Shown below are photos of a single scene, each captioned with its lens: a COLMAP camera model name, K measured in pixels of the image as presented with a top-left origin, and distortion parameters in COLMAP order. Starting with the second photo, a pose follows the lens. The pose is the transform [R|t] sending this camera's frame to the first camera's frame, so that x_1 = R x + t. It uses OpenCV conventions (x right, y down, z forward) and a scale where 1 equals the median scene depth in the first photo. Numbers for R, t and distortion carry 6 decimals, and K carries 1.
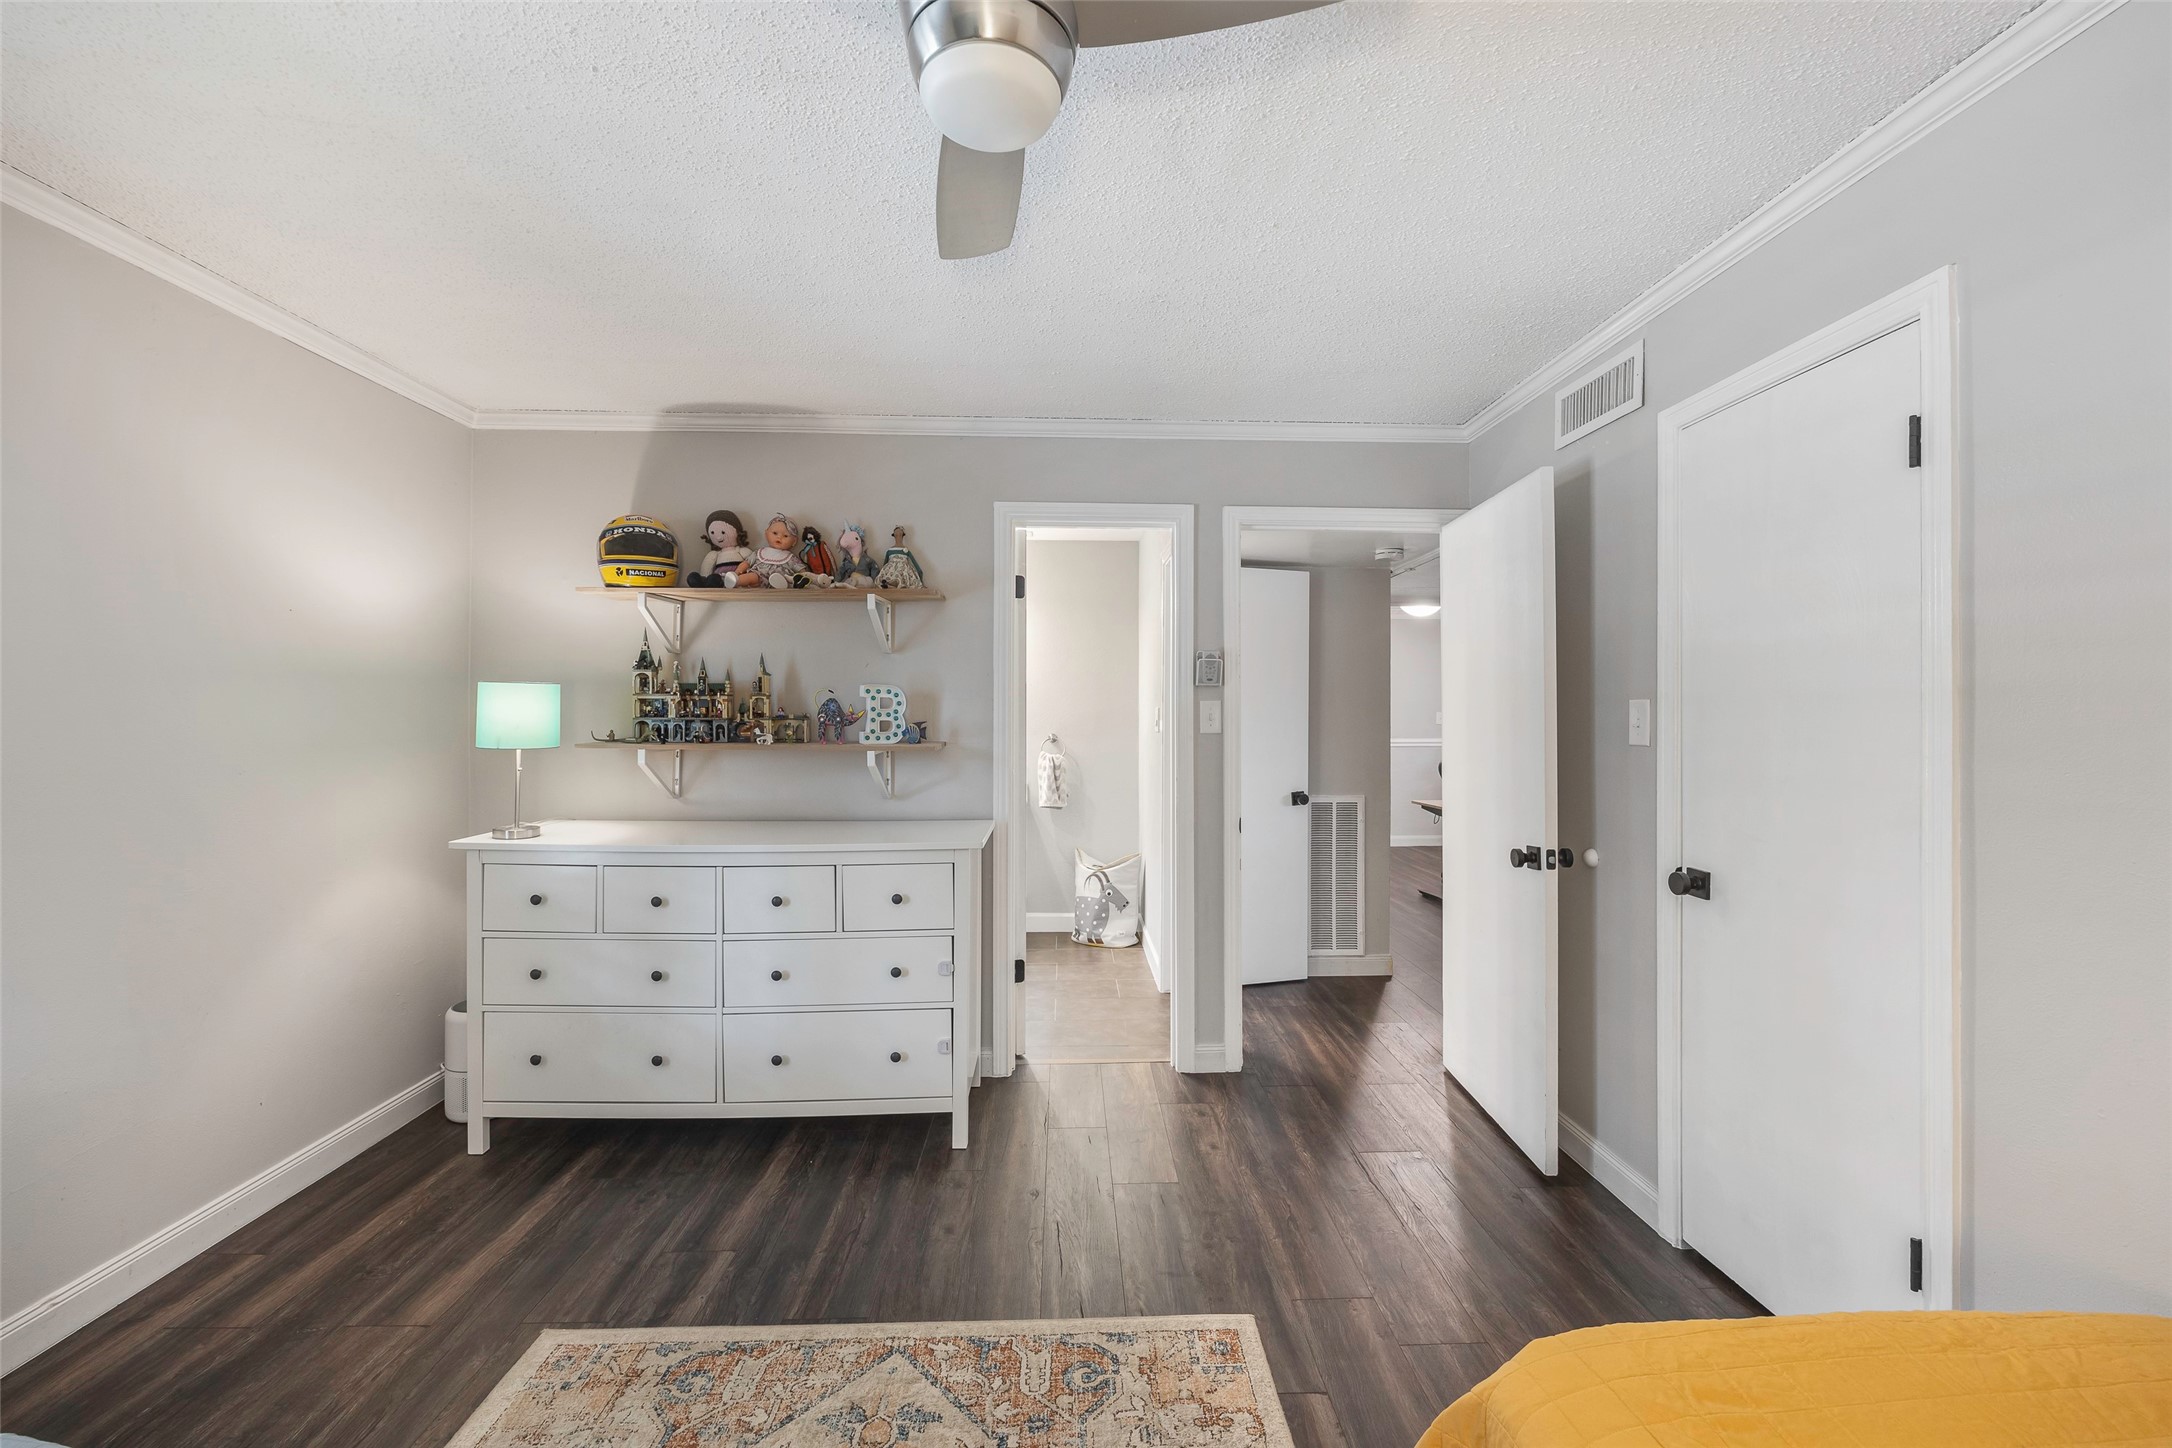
lens RADIAL K [[872.6, 0, 1093.0], [0, 872.6, 718.9], [0, 0, 1]] dist [-0.003991, -0.000007]
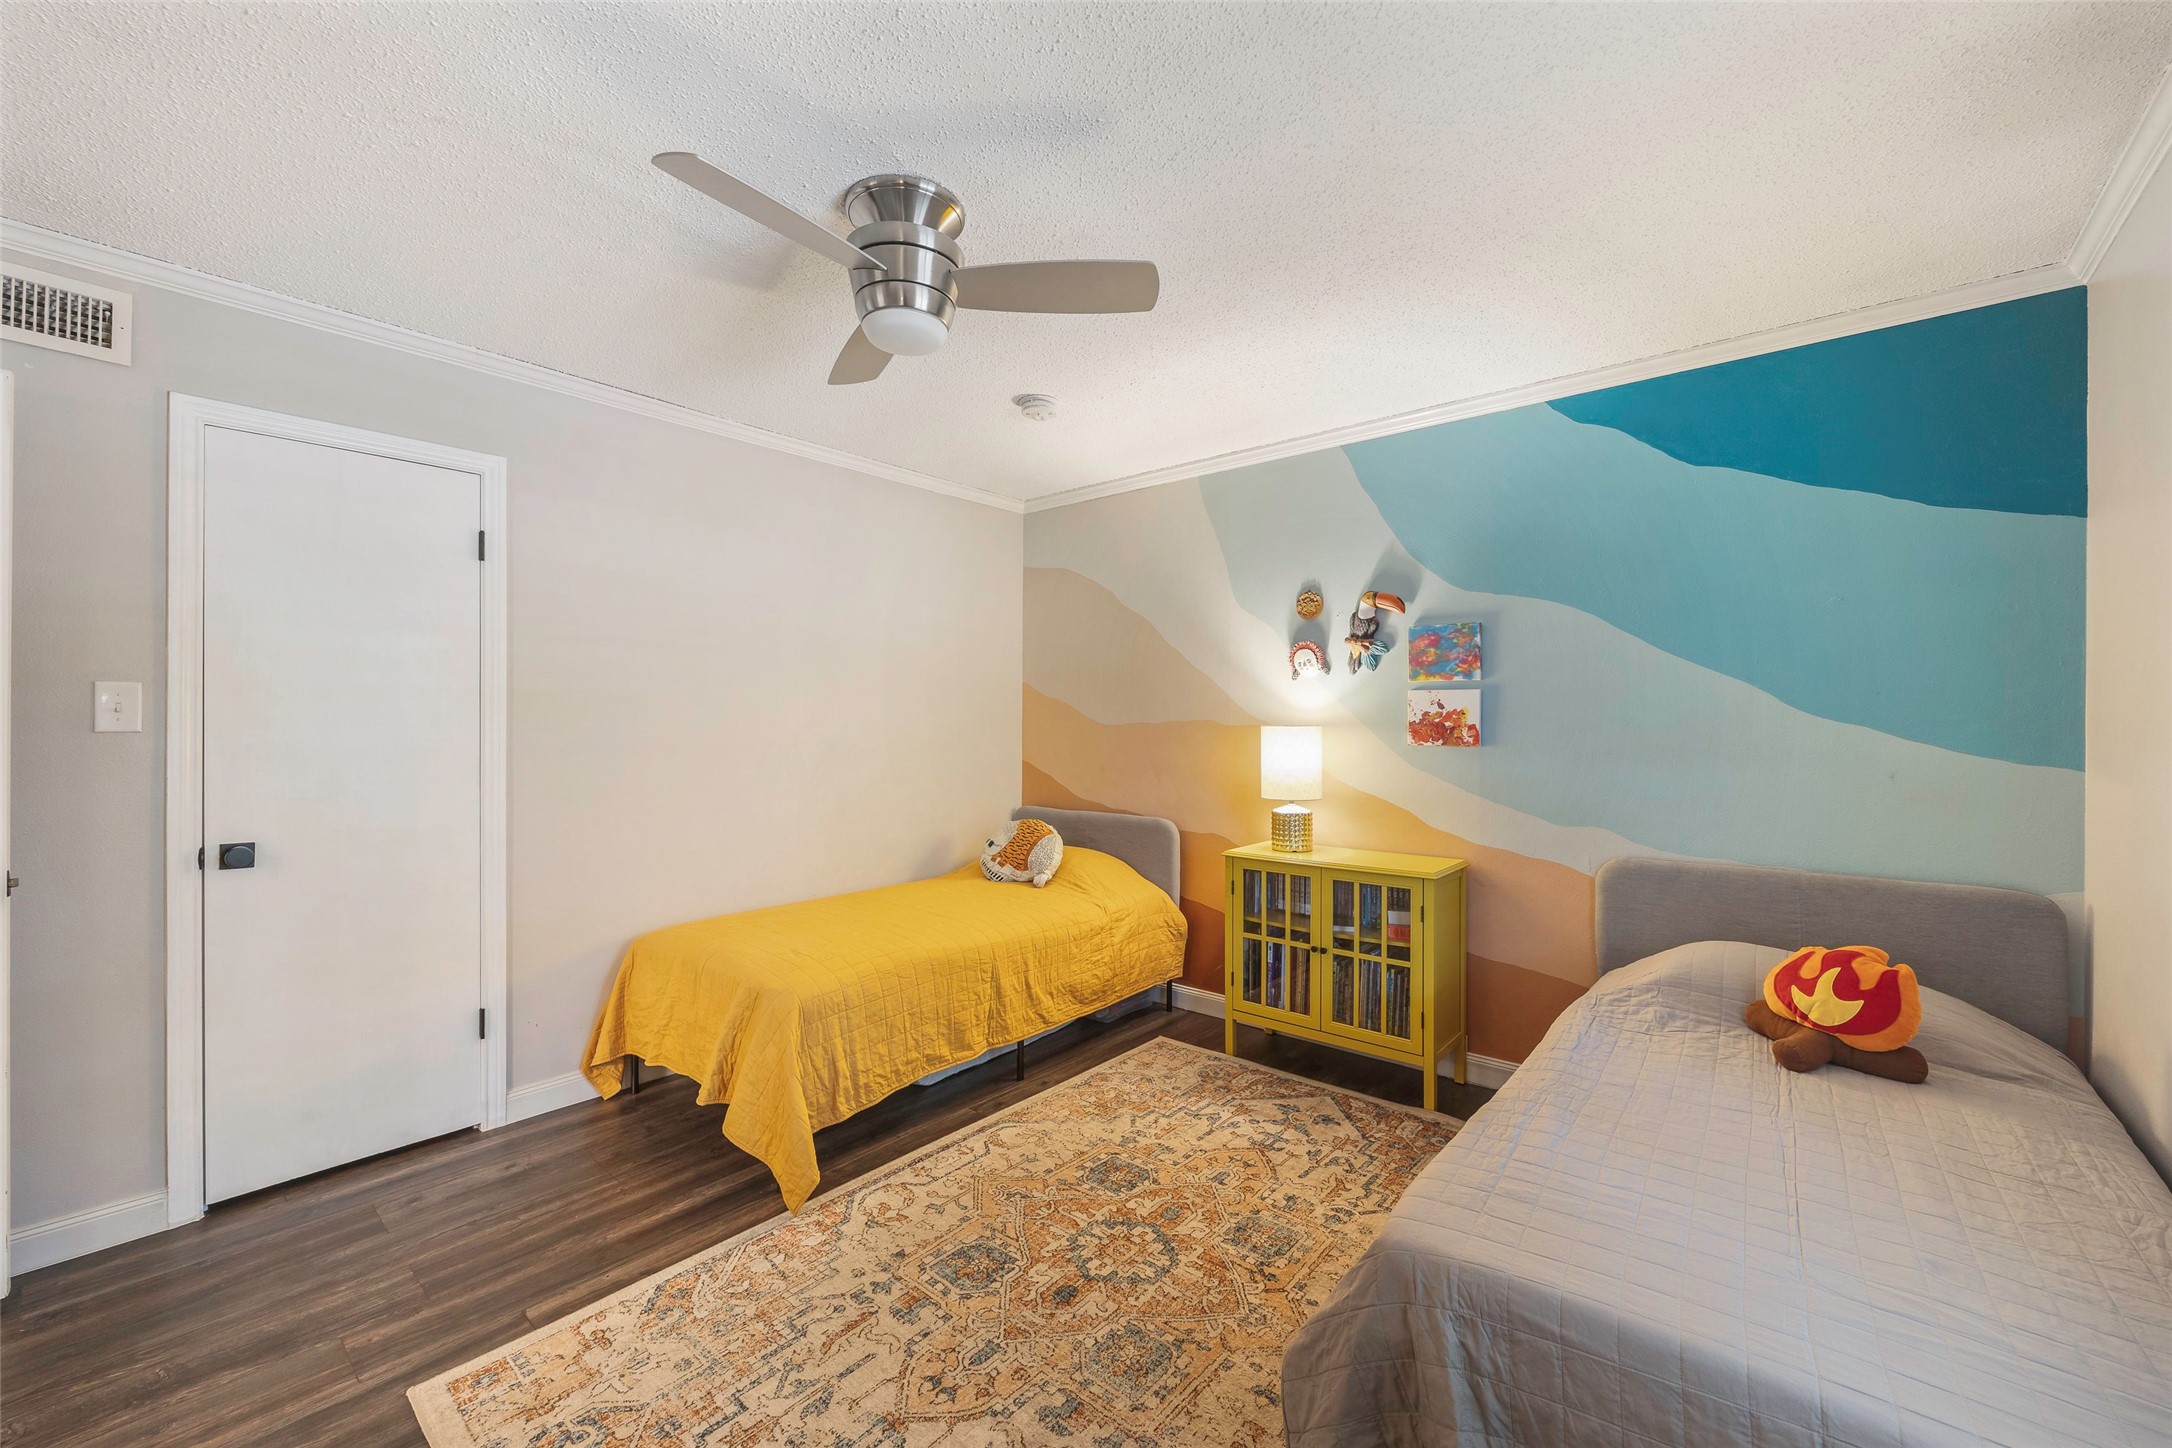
lens RADIAL K [[872.6, 0, 1093.0], [0, 872.6, 718.9], [0, 0, 1]] dist [-0.003991, -0.000007]
pose [[-0.743054, -0.001797, 0.669229, -0.791000], [-0.003854, 0.999991, -0.001593, 0.015855], [-0.669221, -0.003763, -0.743054, 1.047738]]
